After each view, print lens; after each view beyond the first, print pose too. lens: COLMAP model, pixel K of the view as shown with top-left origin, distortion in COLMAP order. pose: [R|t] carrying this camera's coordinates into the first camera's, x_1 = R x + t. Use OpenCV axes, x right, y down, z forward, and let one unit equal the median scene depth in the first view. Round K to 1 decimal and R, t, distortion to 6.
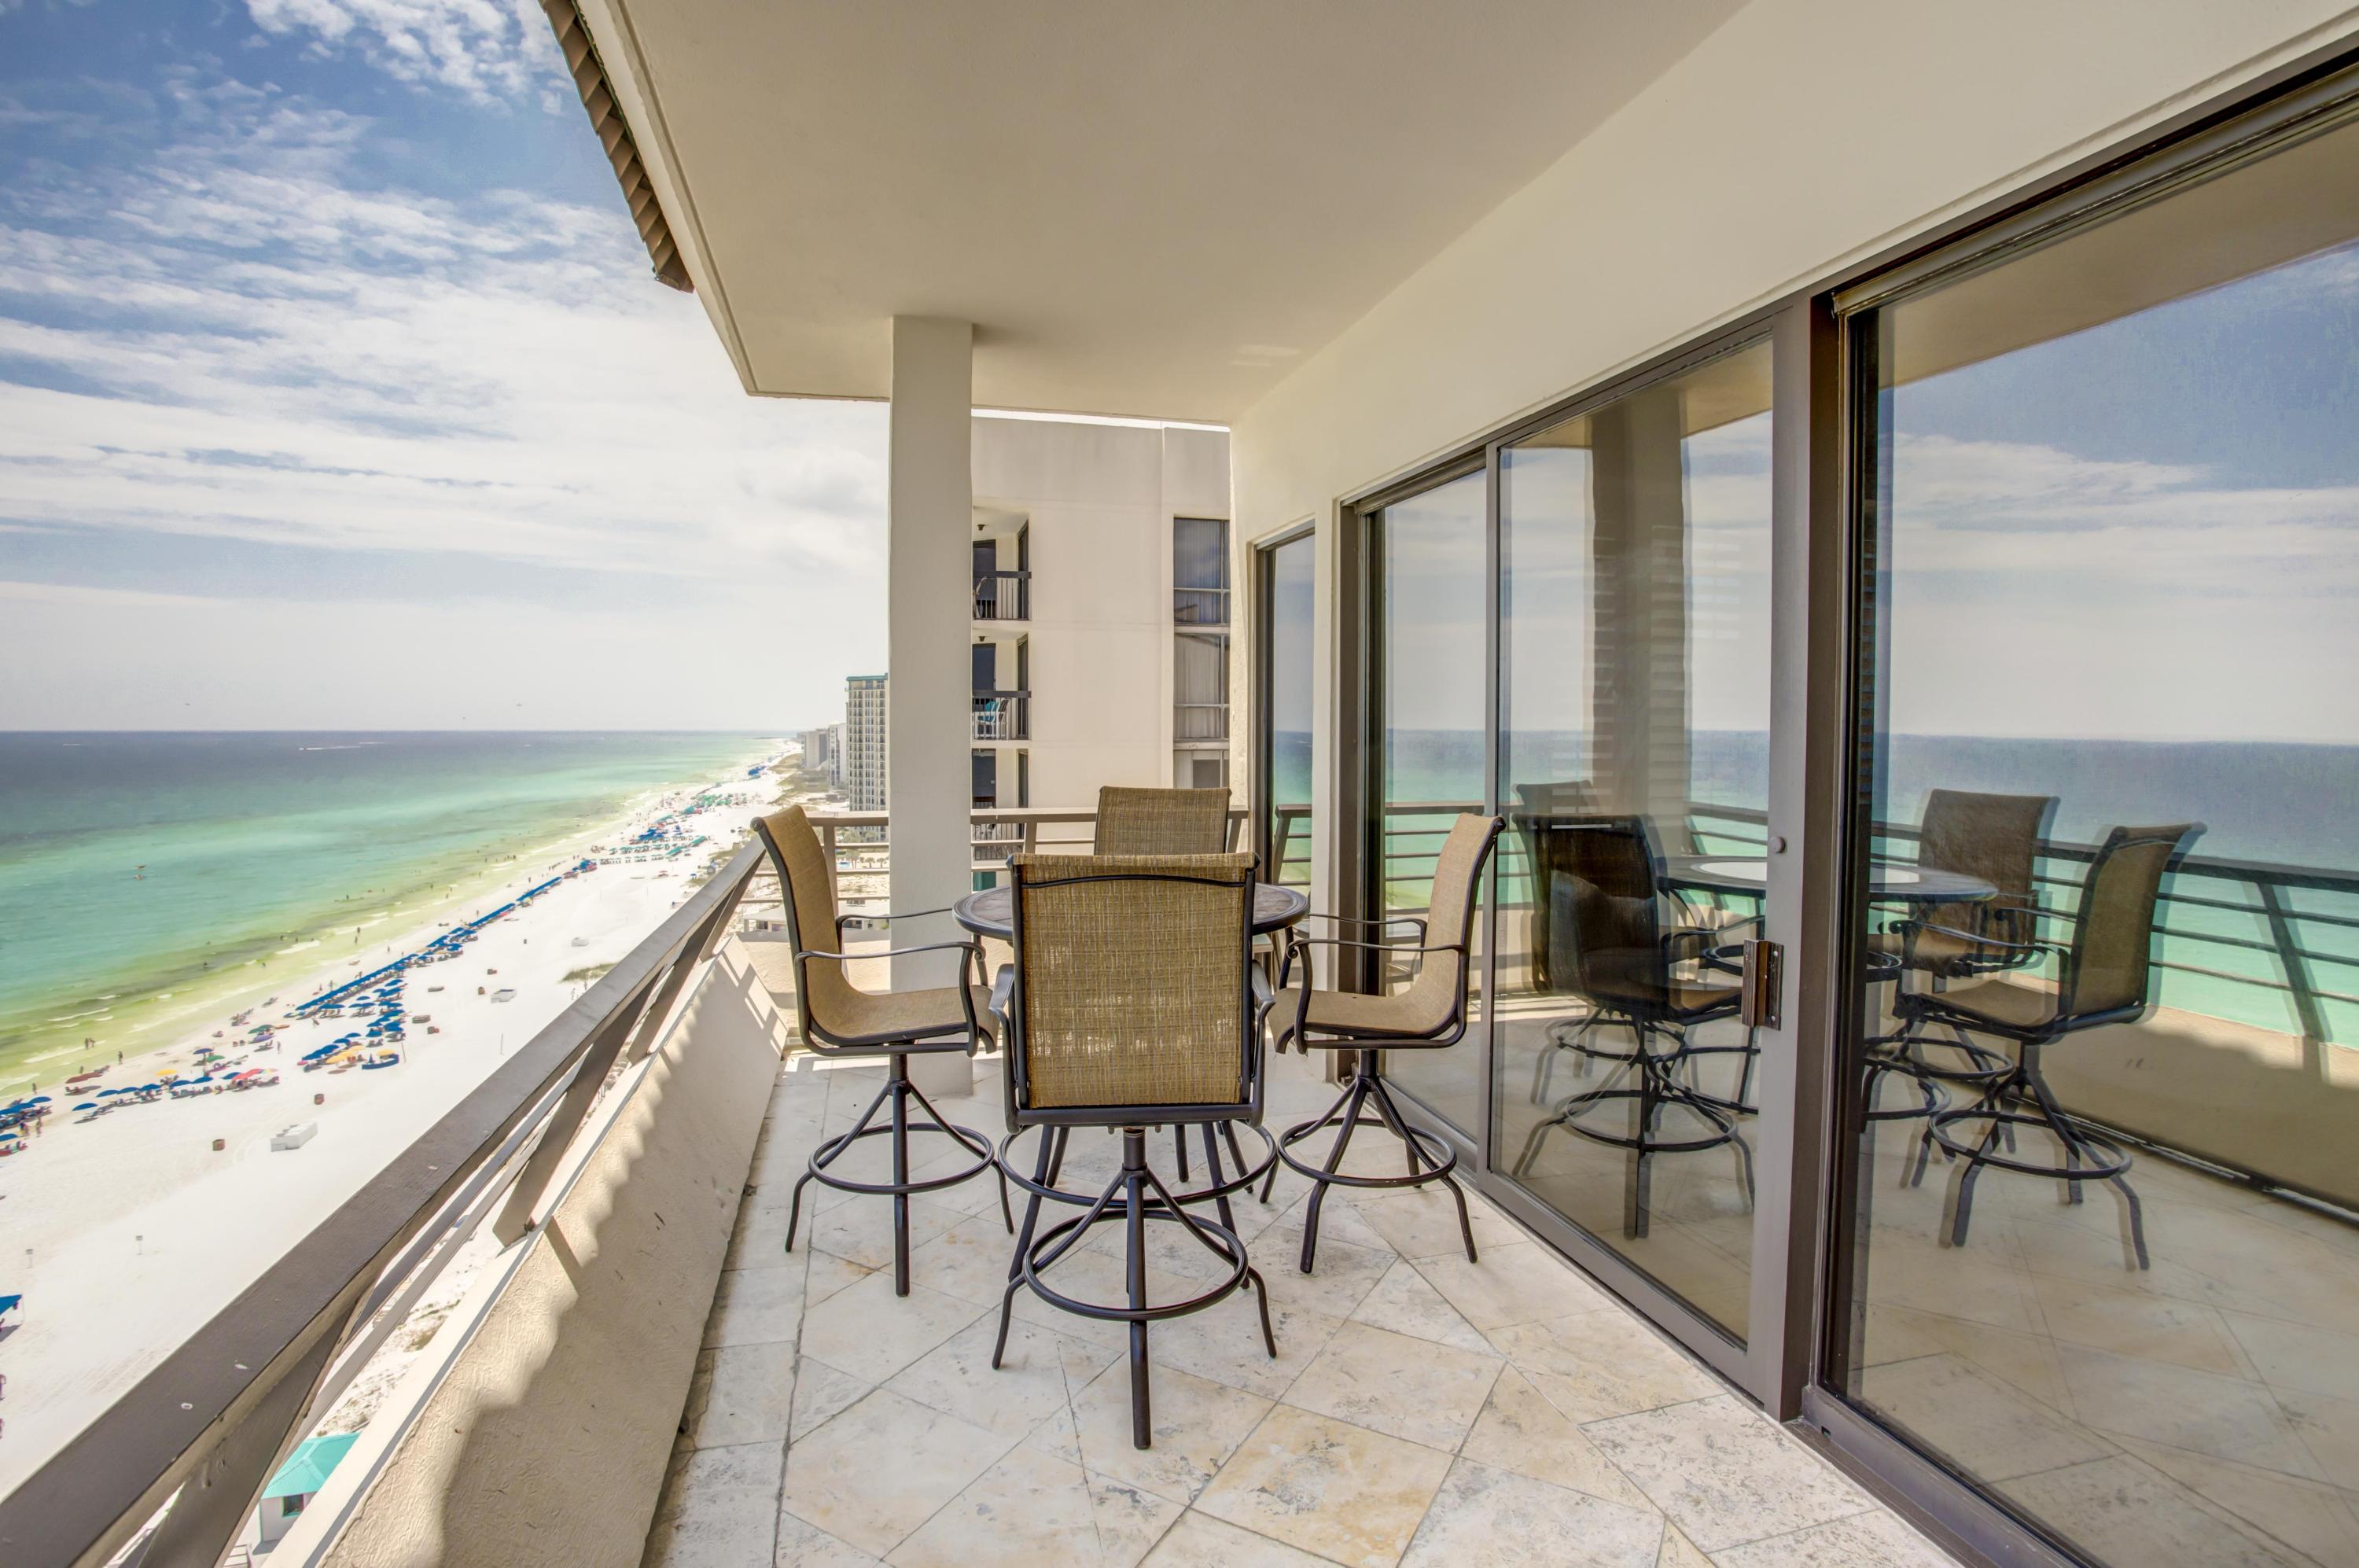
lens RADIAL K [[1139.2, 0, 1180.6], [0, 1139.2, 775.7], [0, 0, 1]] dist [-0.080893, 0.032332]
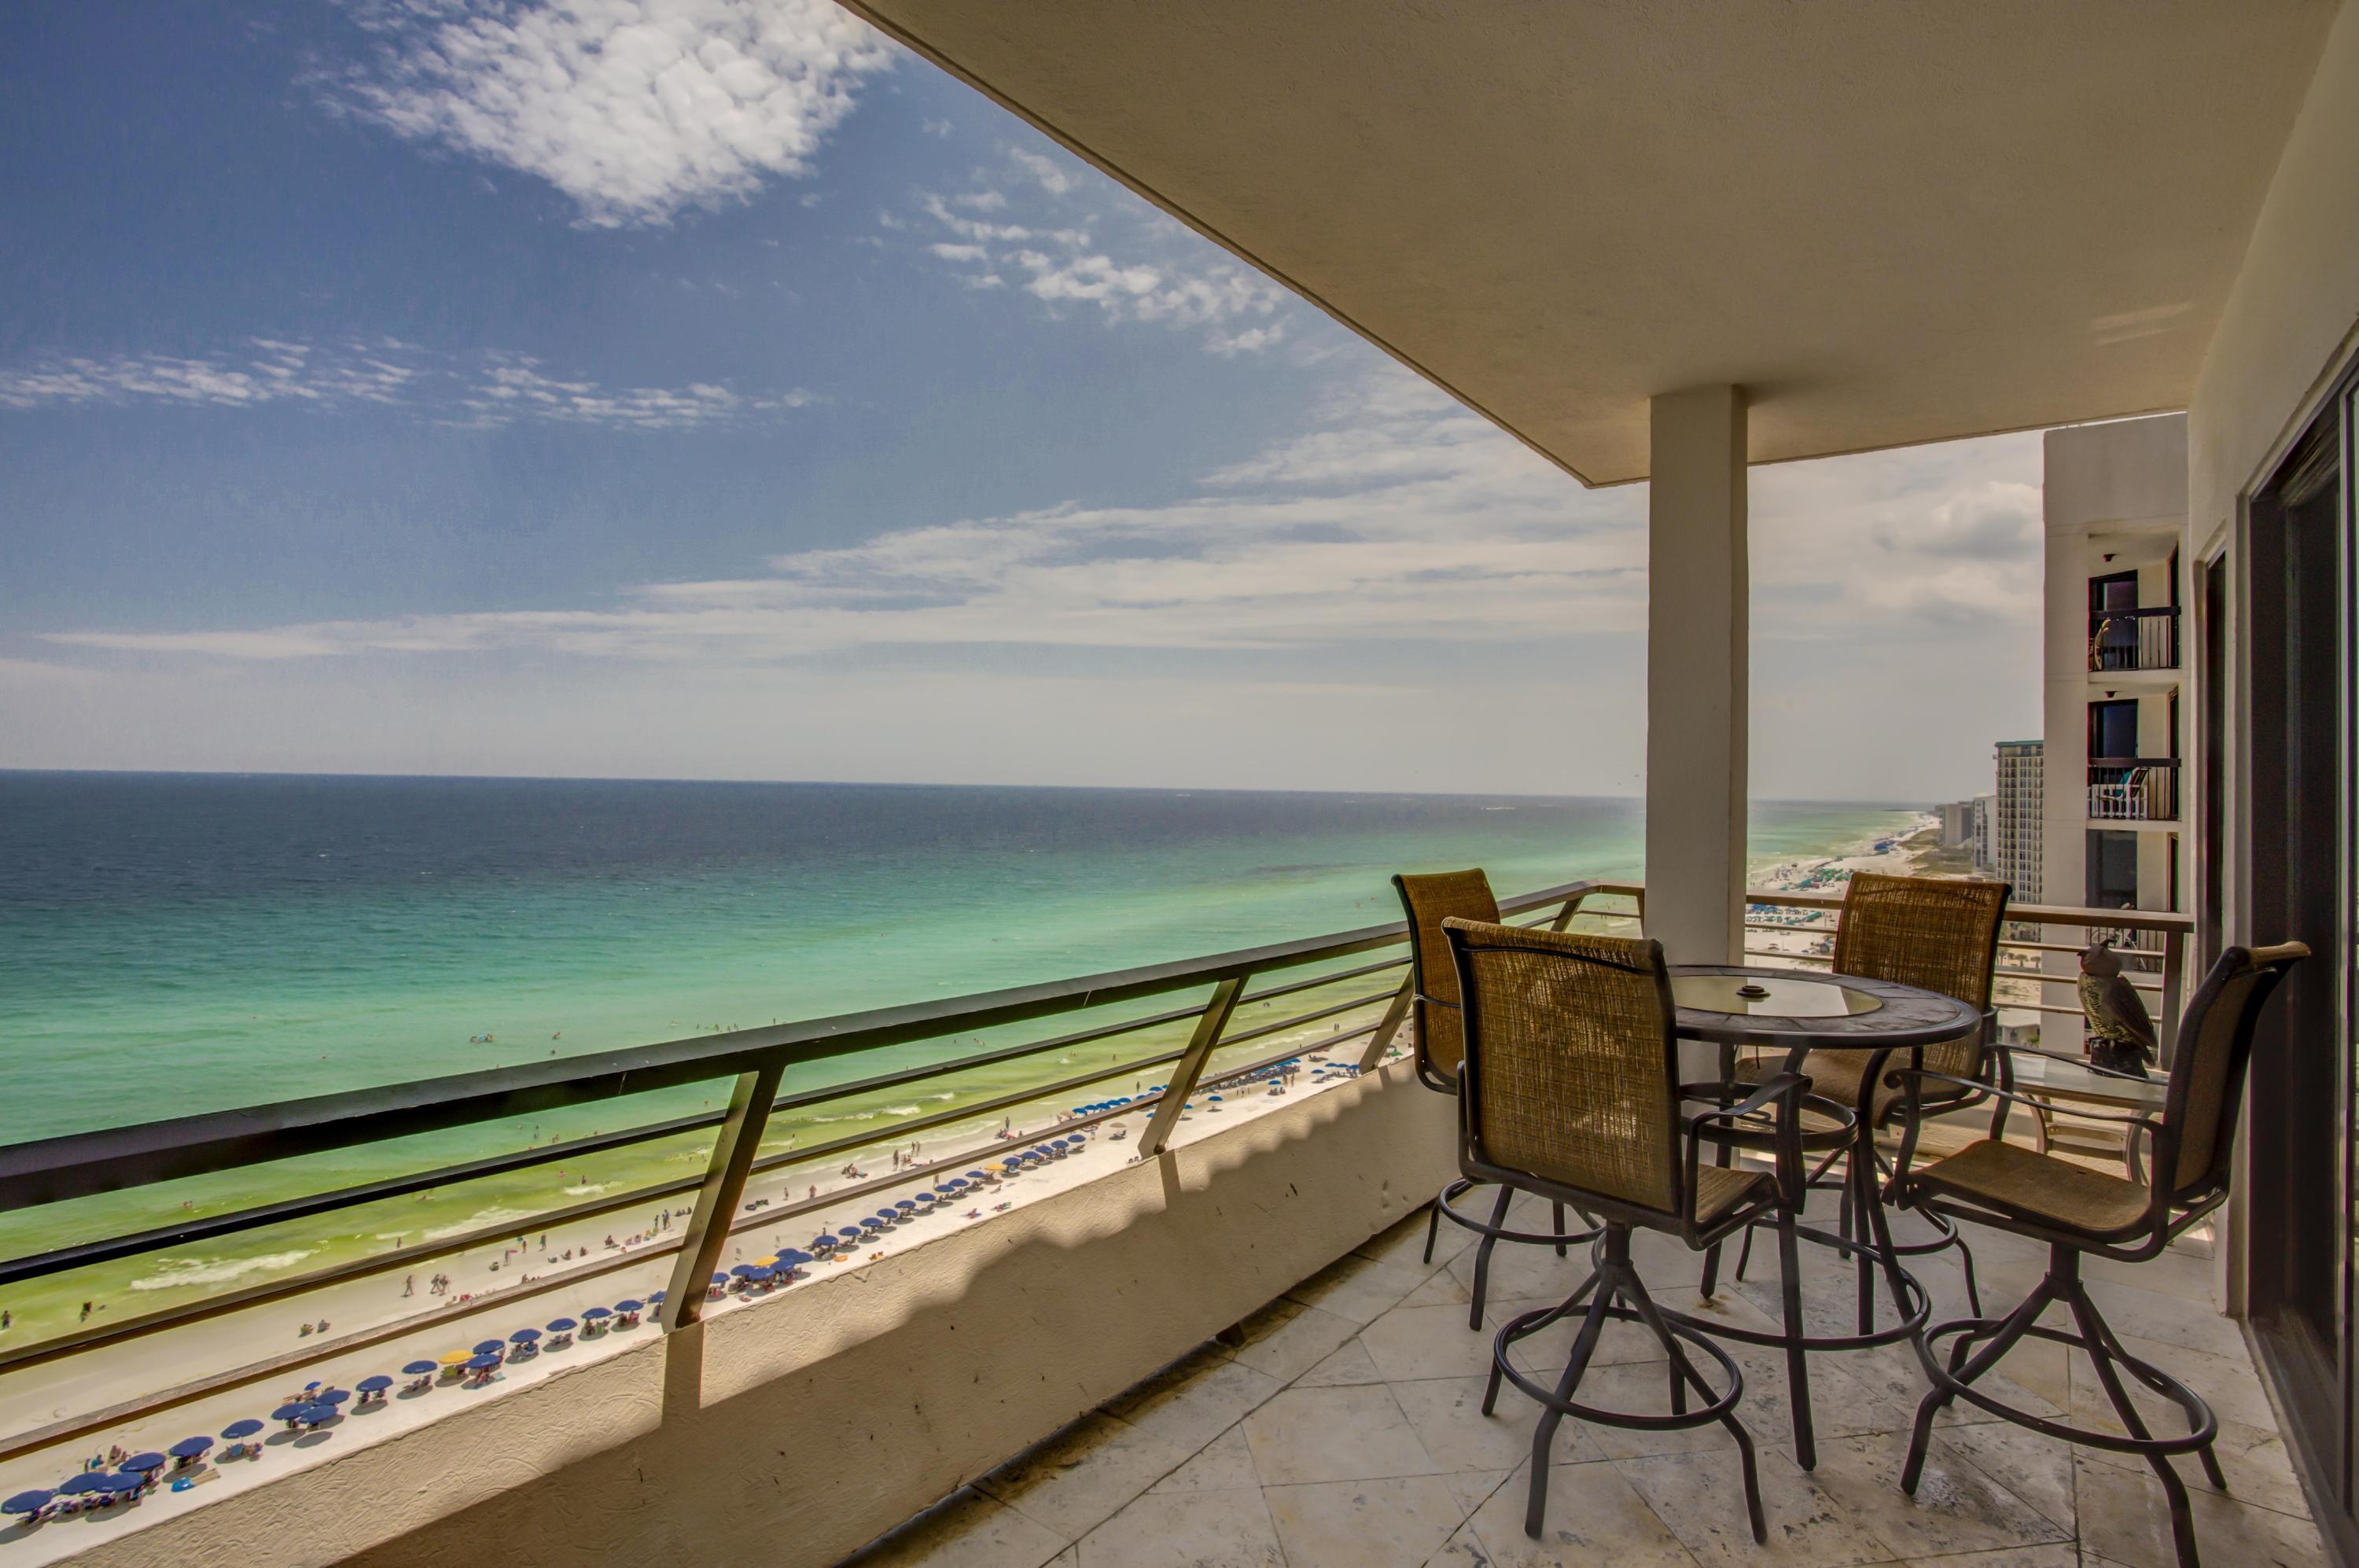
lens RADIAL K [[1139.2, 0, 1180.6], [0, 1139.2, 775.7], [0, 0, 1]] dist [-0.080893, 0.032332]
pose [[0.606984, -0.000353, -0.794714, 0.399990], [-0.049232, 0.998062, -0.038046, -0.009249], [0.793187, 0.062219, 0.605791, 0.090491]]
